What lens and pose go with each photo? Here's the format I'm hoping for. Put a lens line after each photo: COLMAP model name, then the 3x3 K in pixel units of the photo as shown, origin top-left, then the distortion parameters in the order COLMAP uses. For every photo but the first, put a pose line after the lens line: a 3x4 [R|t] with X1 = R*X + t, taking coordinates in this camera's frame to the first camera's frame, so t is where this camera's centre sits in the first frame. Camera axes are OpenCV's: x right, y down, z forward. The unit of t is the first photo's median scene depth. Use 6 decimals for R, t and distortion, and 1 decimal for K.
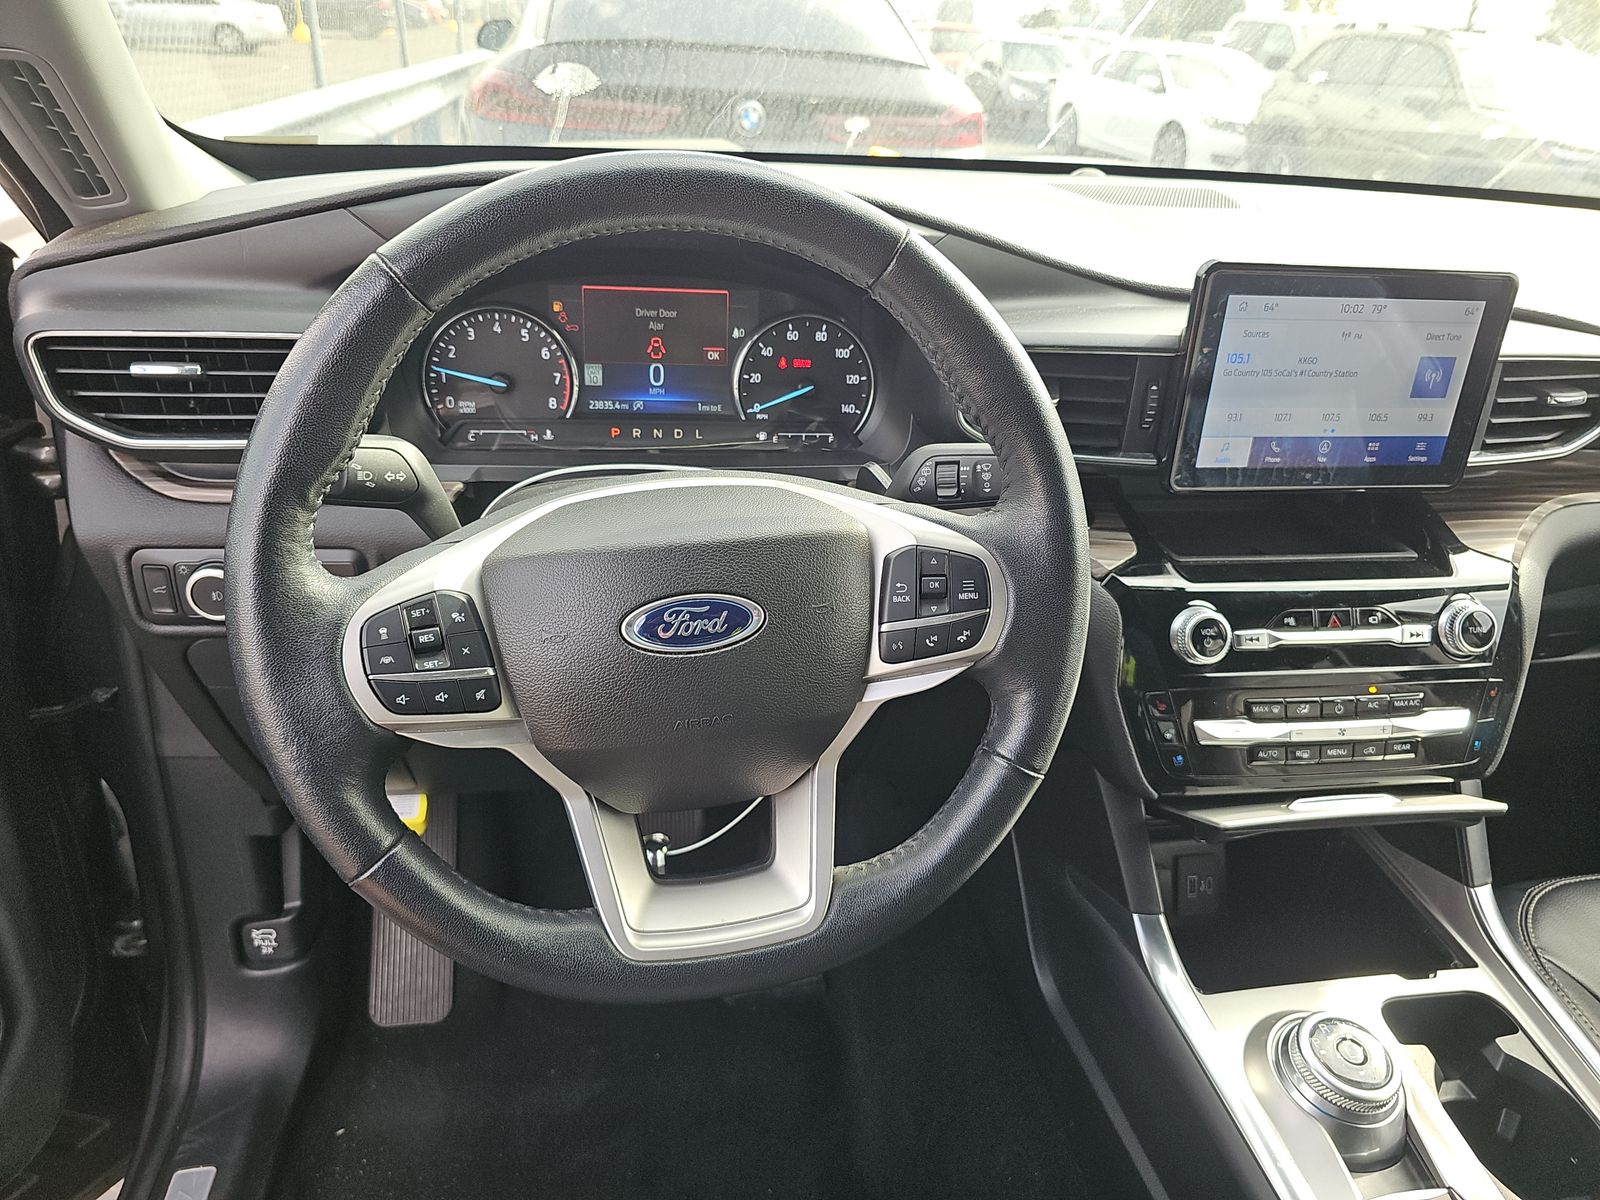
lens RADIAL K [[1071.3, 0, 803.8], [0, 1071.3, 635.0], [0, 0, 1]] dist [0.031539, -0.055619]
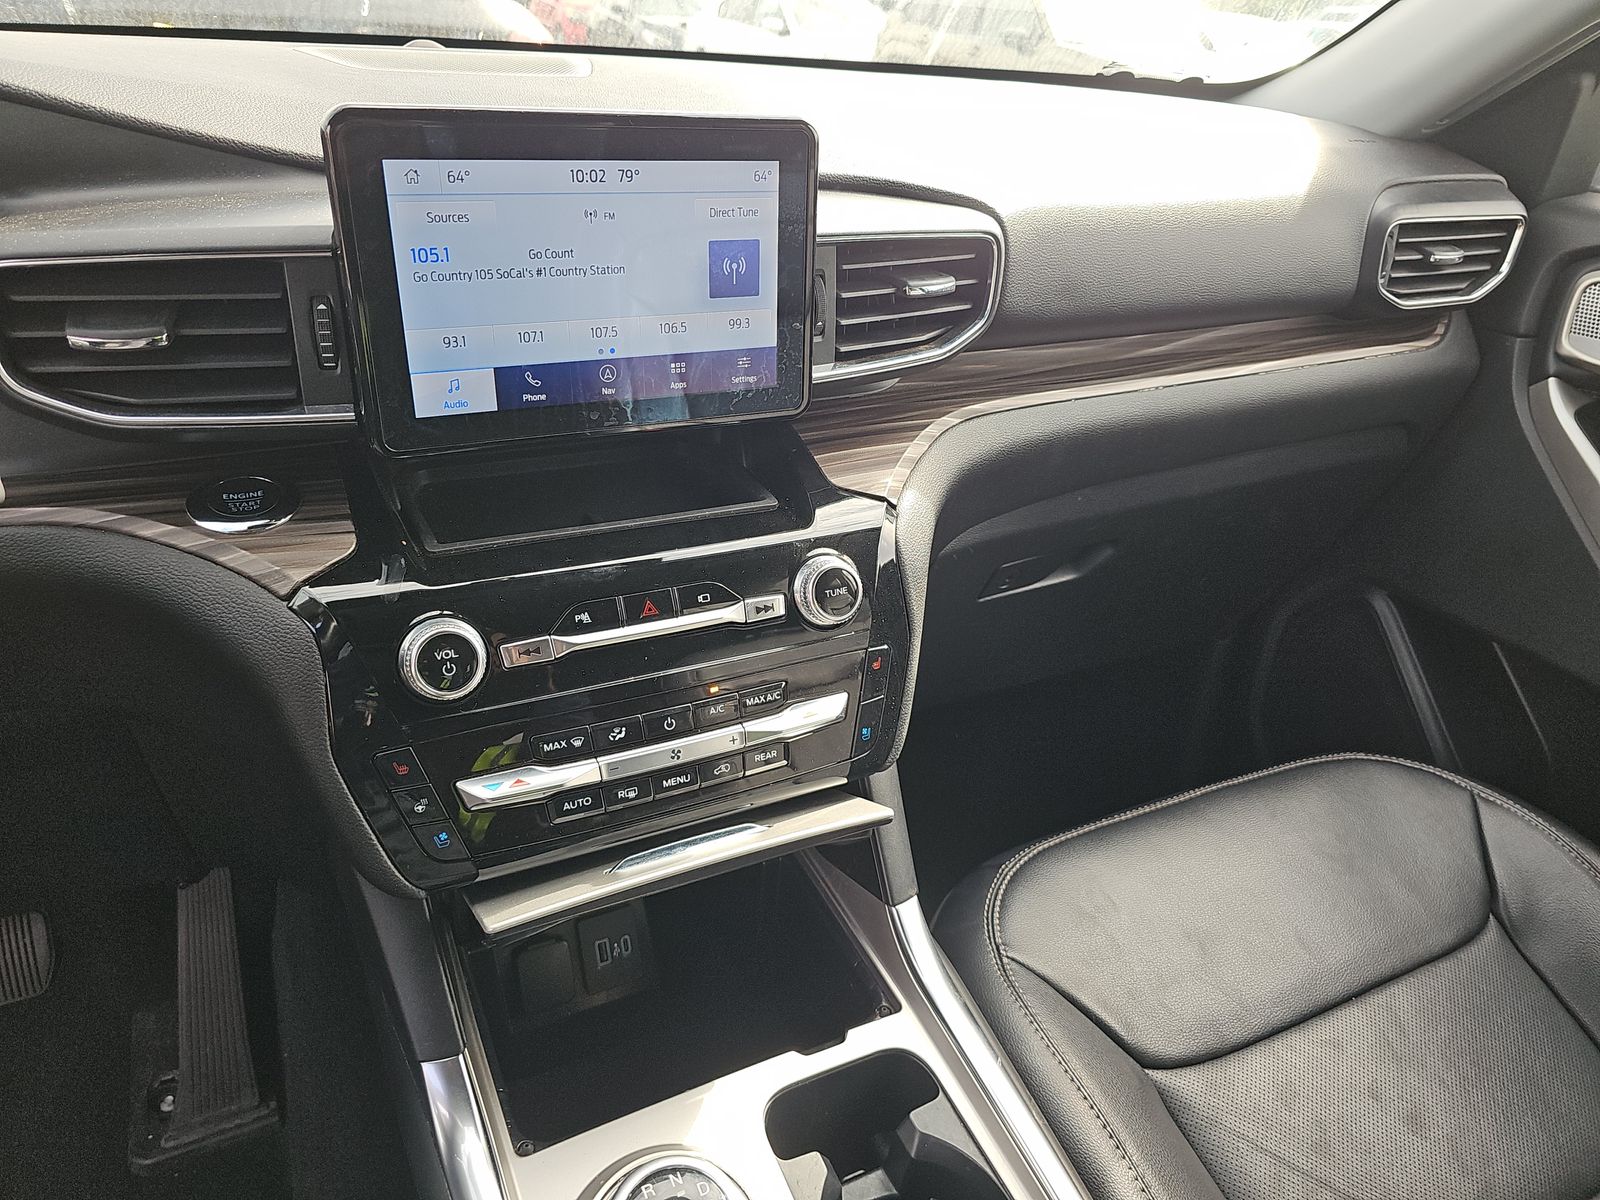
lens RADIAL K [[1079.9, 0, 803.1], [0, 1079.9, 627.0], [0, 0, 1]] dist [0.026448, -0.041119]
pose [[0.954568, -0.144767, 0.260464, 0.408942], [0.136293, 0.989385, 0.050409, -0.023575], [-0.264997, -0.012620, 0.964167, 0.259346]]
